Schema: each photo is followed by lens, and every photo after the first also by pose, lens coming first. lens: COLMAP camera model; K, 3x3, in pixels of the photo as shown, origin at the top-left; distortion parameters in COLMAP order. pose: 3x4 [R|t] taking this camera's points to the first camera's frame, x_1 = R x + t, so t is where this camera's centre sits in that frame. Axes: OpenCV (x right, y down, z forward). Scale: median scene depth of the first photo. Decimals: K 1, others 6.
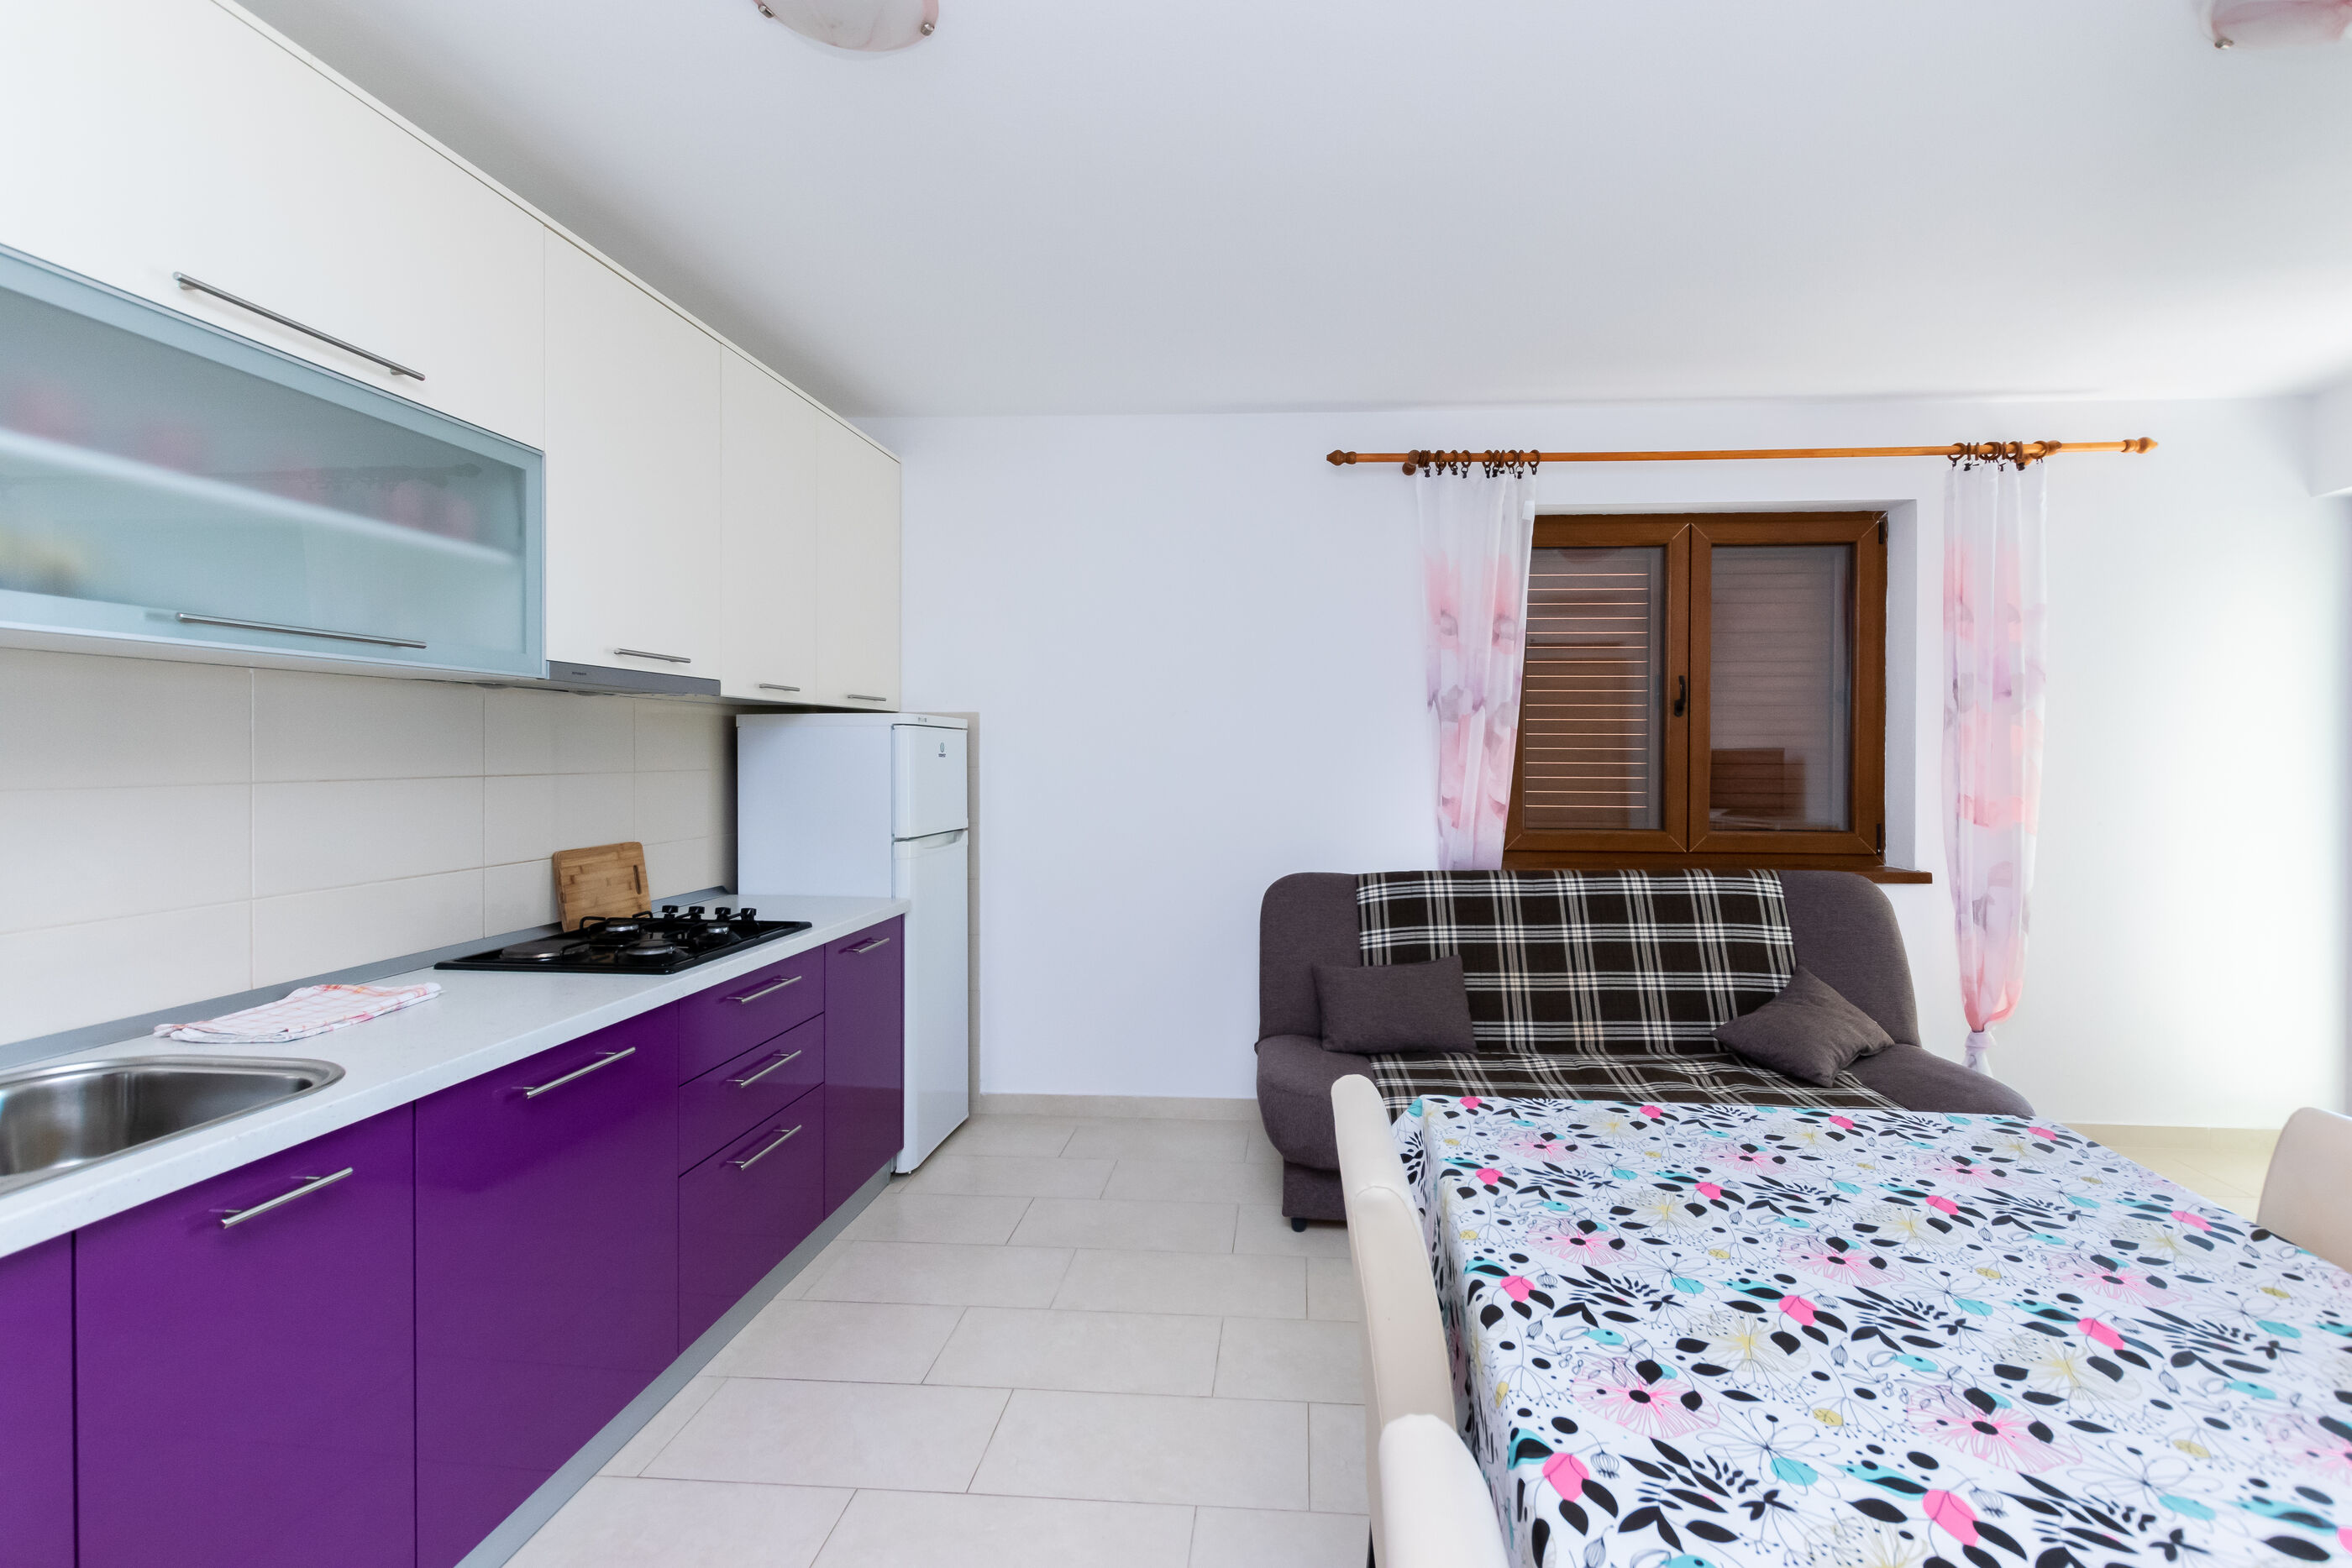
lens RADIAL K [[1041.9, 0, 1251.6], [0, 1041.9, 761.9], [0, 0, 1]] dist [0.008125, 0.000094]
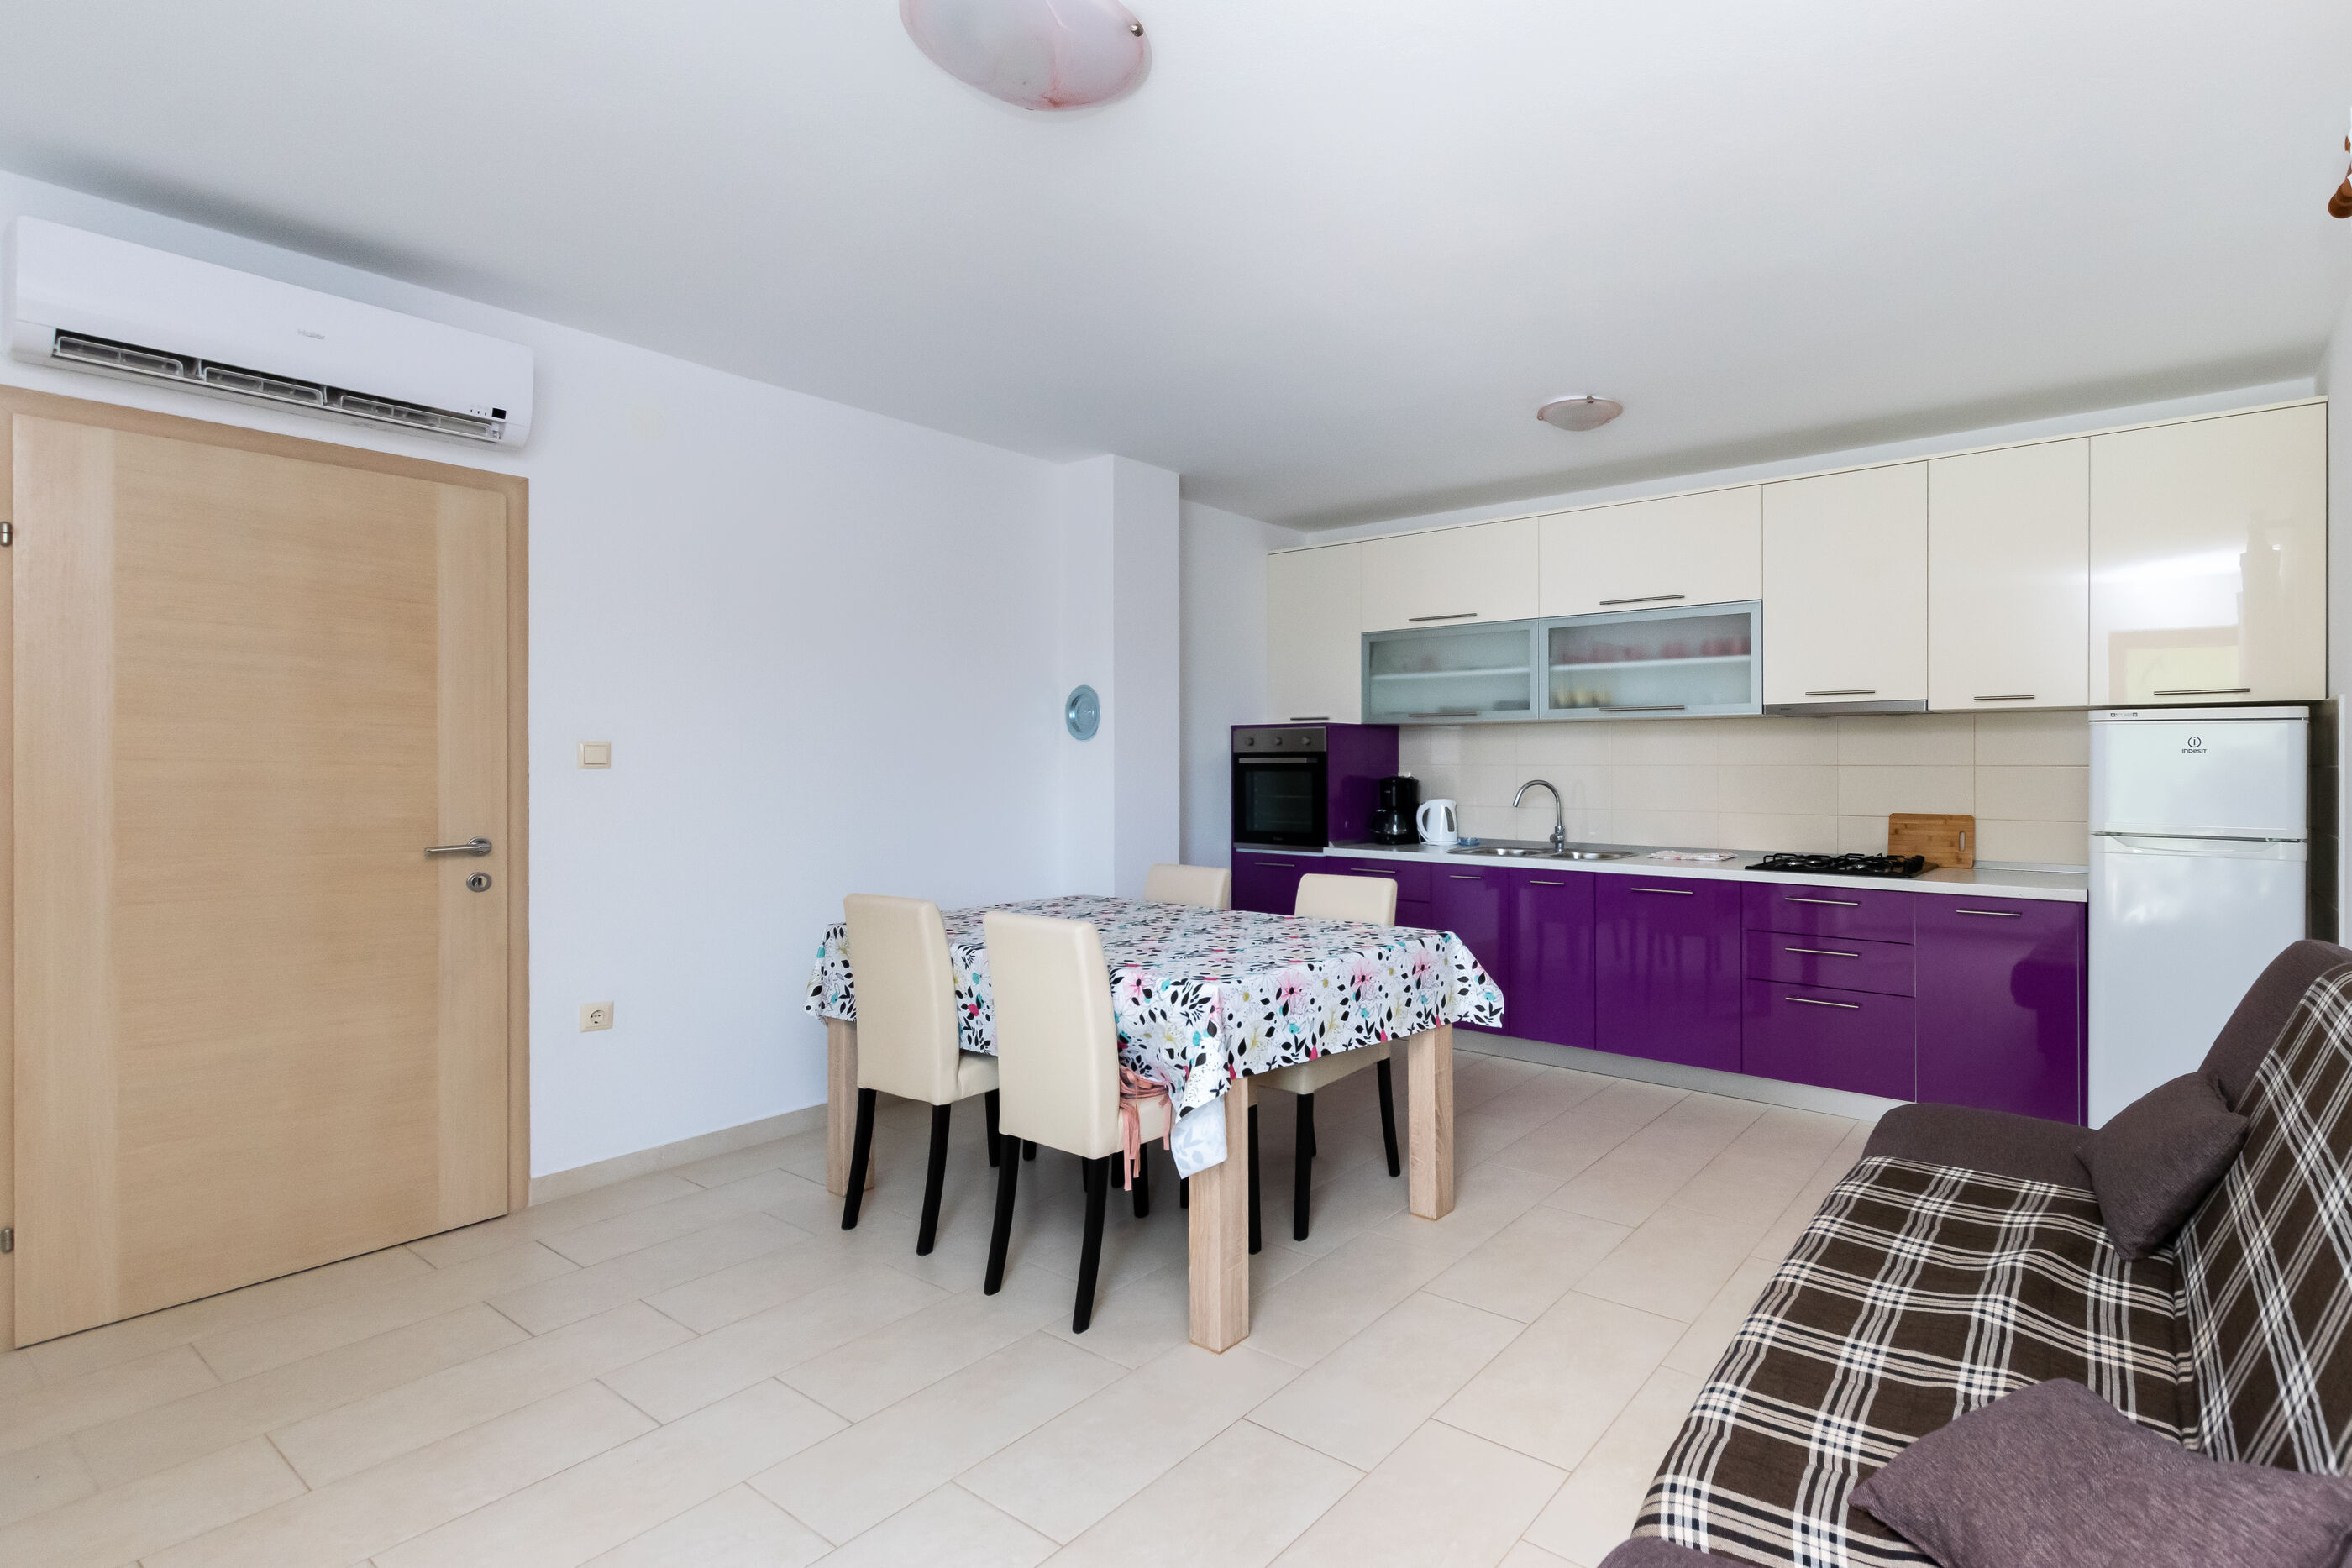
lens RADIAL K [[1168.7, 0, 1385.5], [0, 1168.7, 777.0], [0, 0, 1]] dist [-0.001898, -0.001005]
pose [[-0.512041, 0.005984, -0.858940, 0.960190], [-0.009961, 0.999867, 0.012904, 0.011427], [0.858904, 0.015163, -0.511913, 0.905953]]
